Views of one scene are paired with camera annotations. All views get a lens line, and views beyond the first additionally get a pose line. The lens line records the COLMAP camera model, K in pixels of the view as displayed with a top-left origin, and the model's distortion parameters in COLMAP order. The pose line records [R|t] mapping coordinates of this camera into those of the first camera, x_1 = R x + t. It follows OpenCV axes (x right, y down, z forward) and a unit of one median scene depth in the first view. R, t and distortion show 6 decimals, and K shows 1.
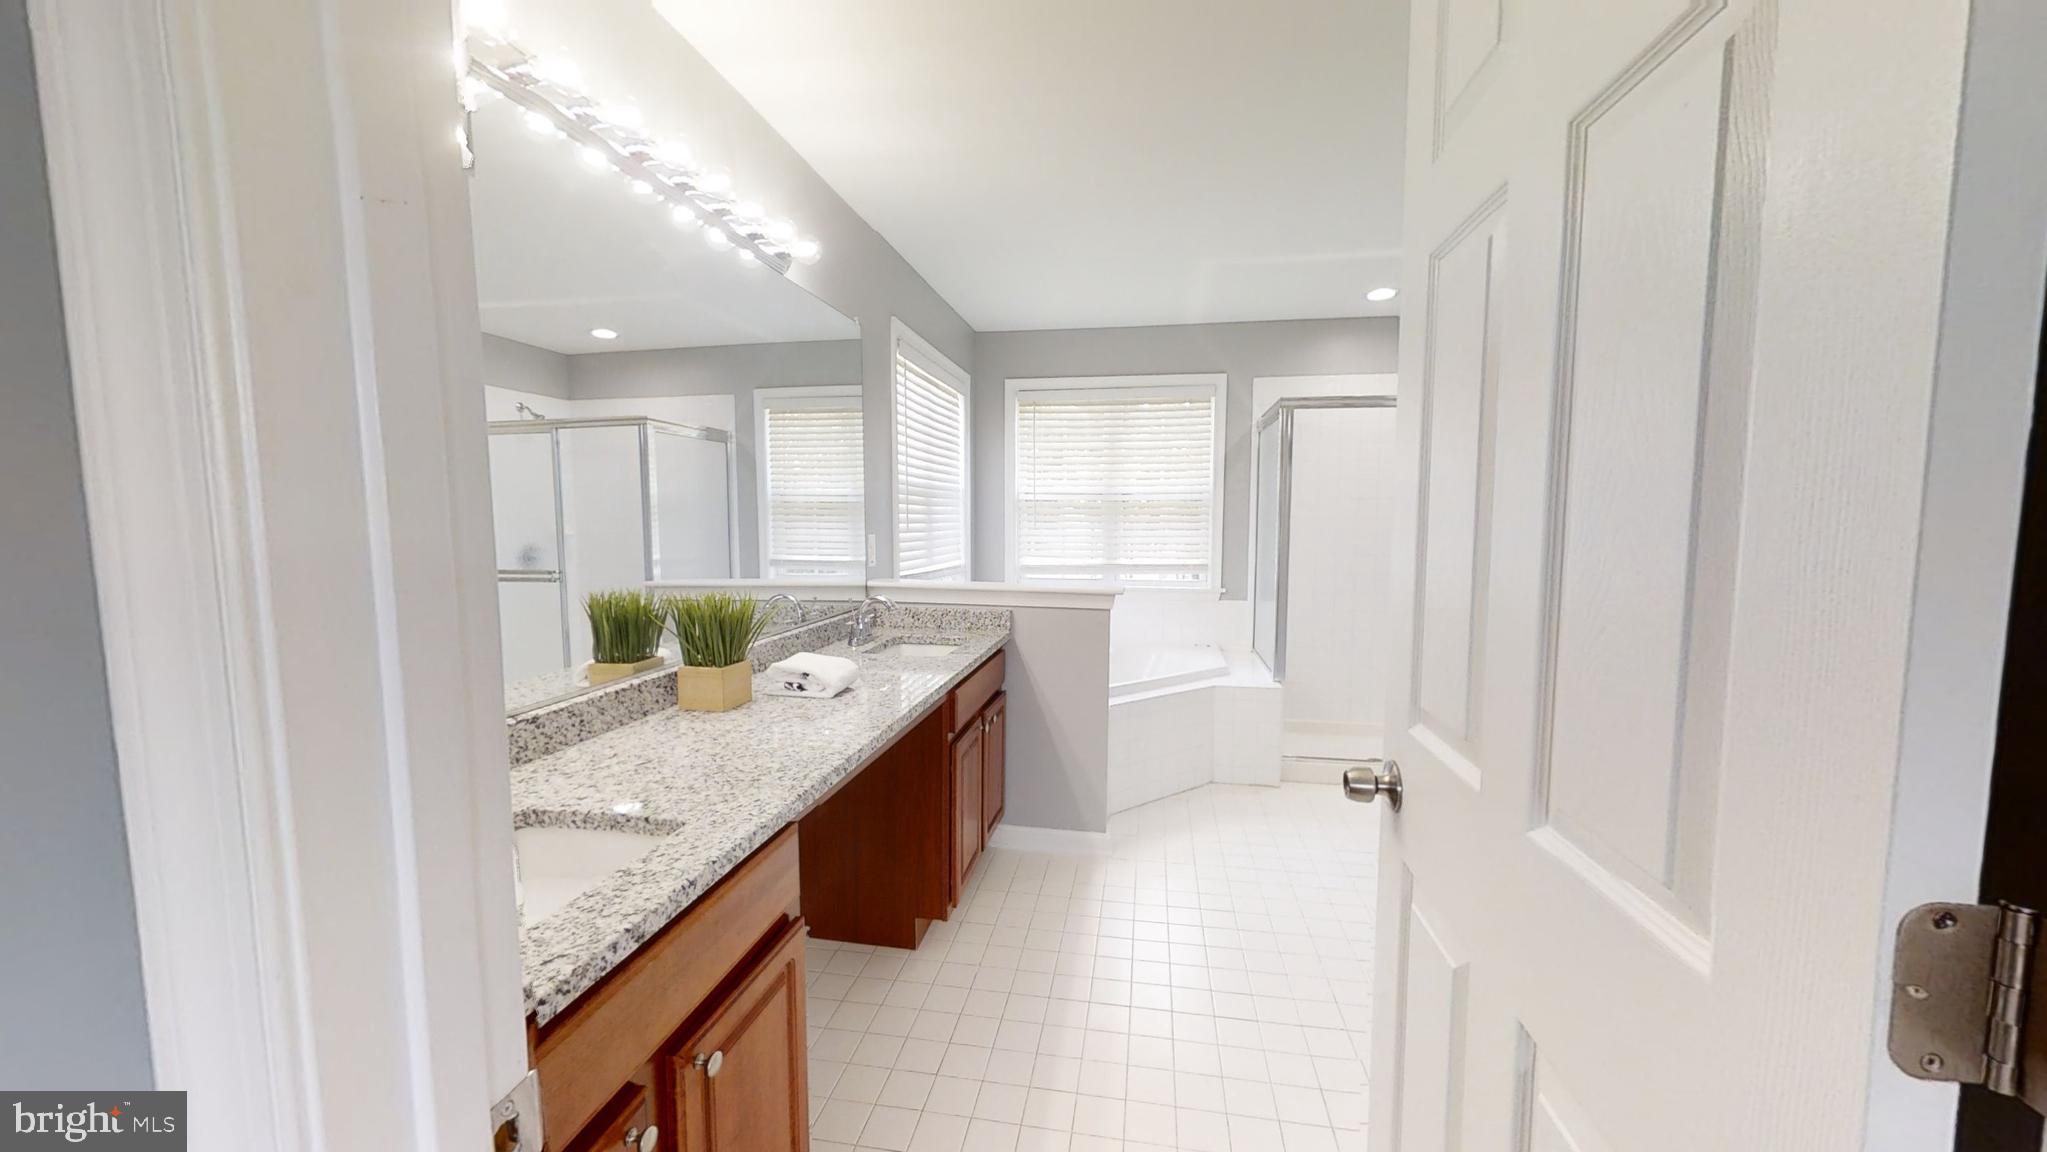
lens RADIAL K [[745.4, 0, 1019.2], [0, 745.4, 580.8], [0, 0, 1]] dist [-0.009738, 0.000273]
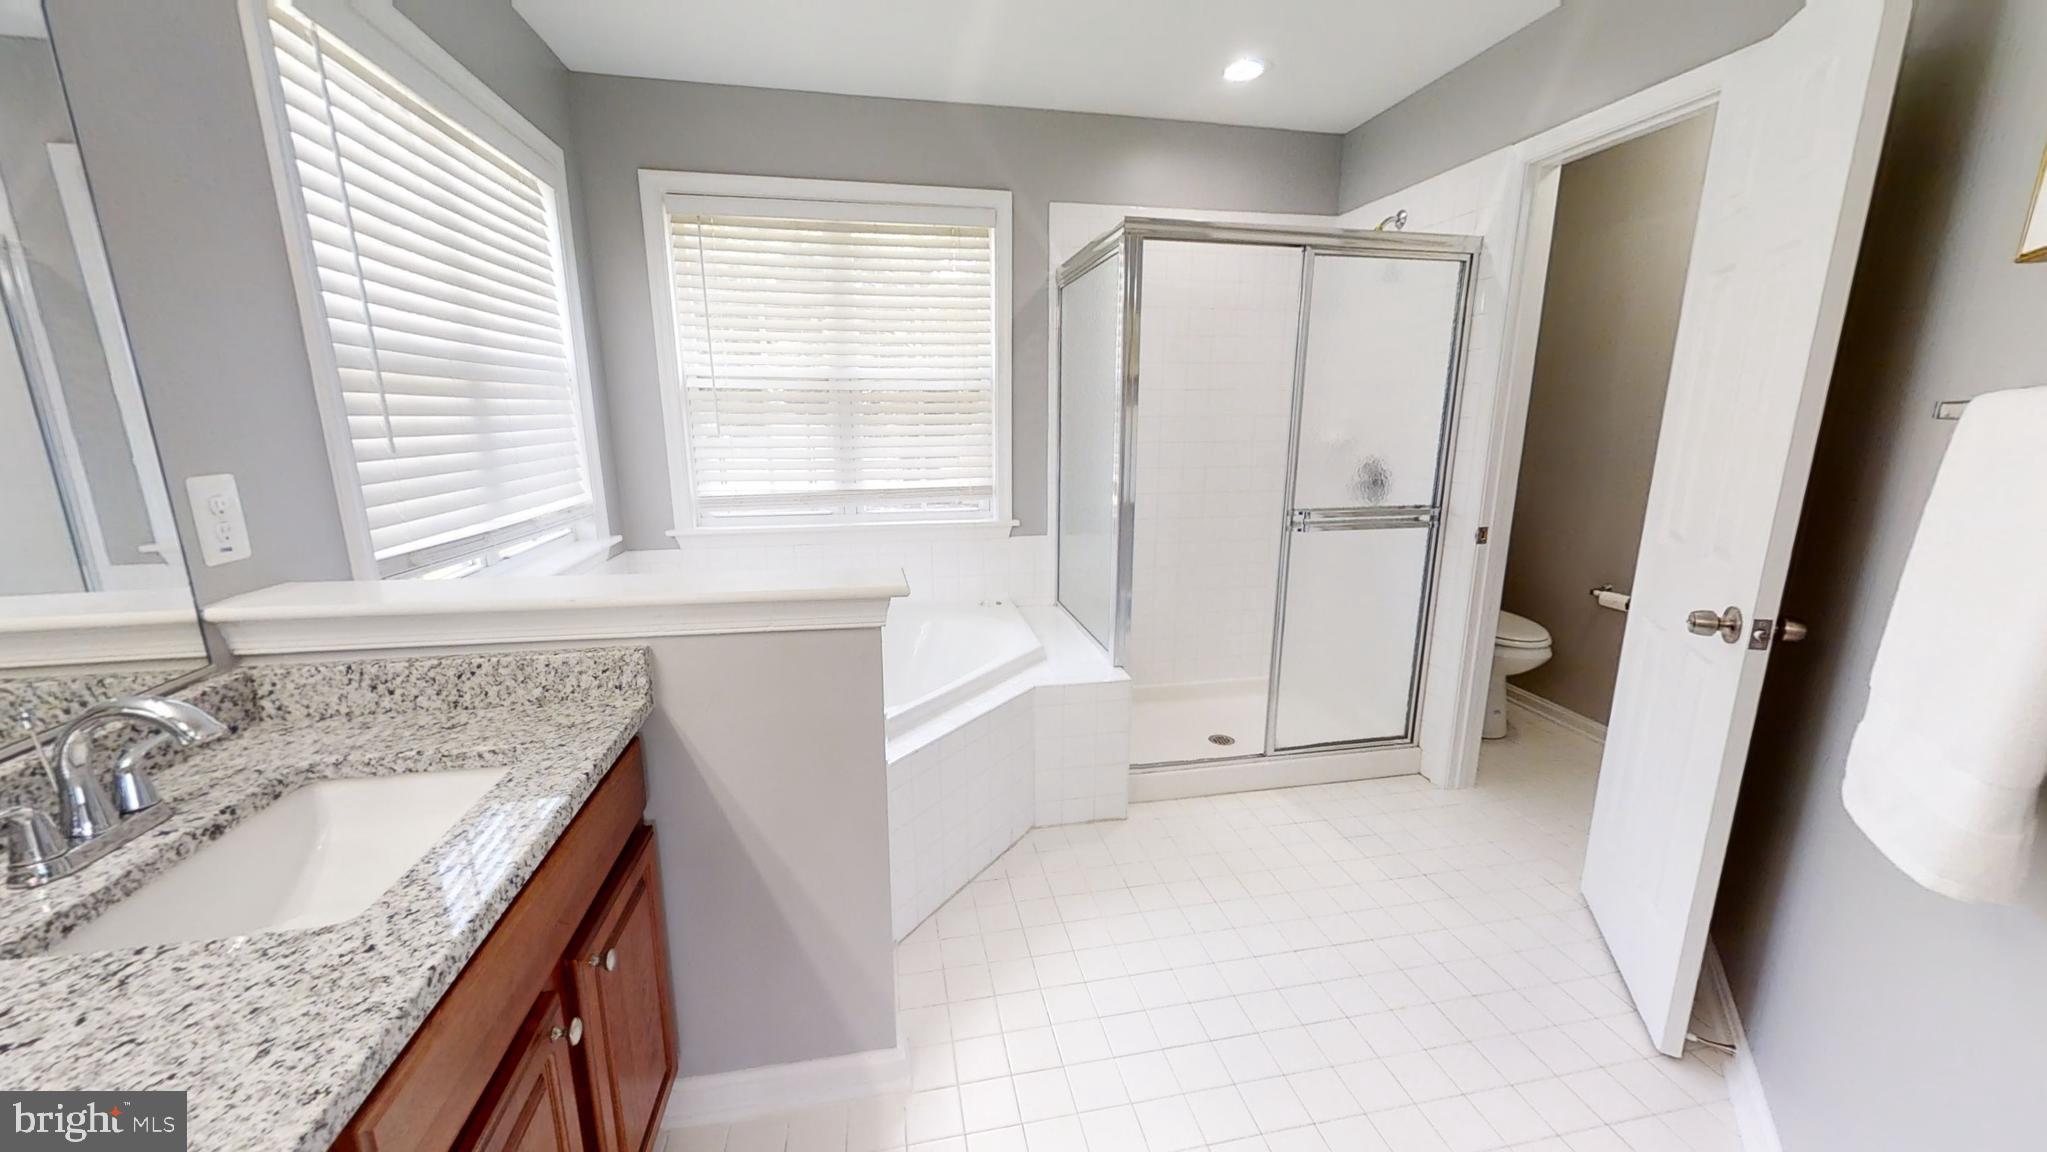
lens RADIAL K [[745.4, 0, 1025.9], [0, 745.4, 582.8], [0, 0, 1]] dist [-0.009738, 0.000273]
pose [[0.928799, -0.083352, 0.361089, 0.026285], [0.031562, 0.988629, 0.147027, -0.034673], [-0.369238, -0.125161, 0.920868, 0.349263]]
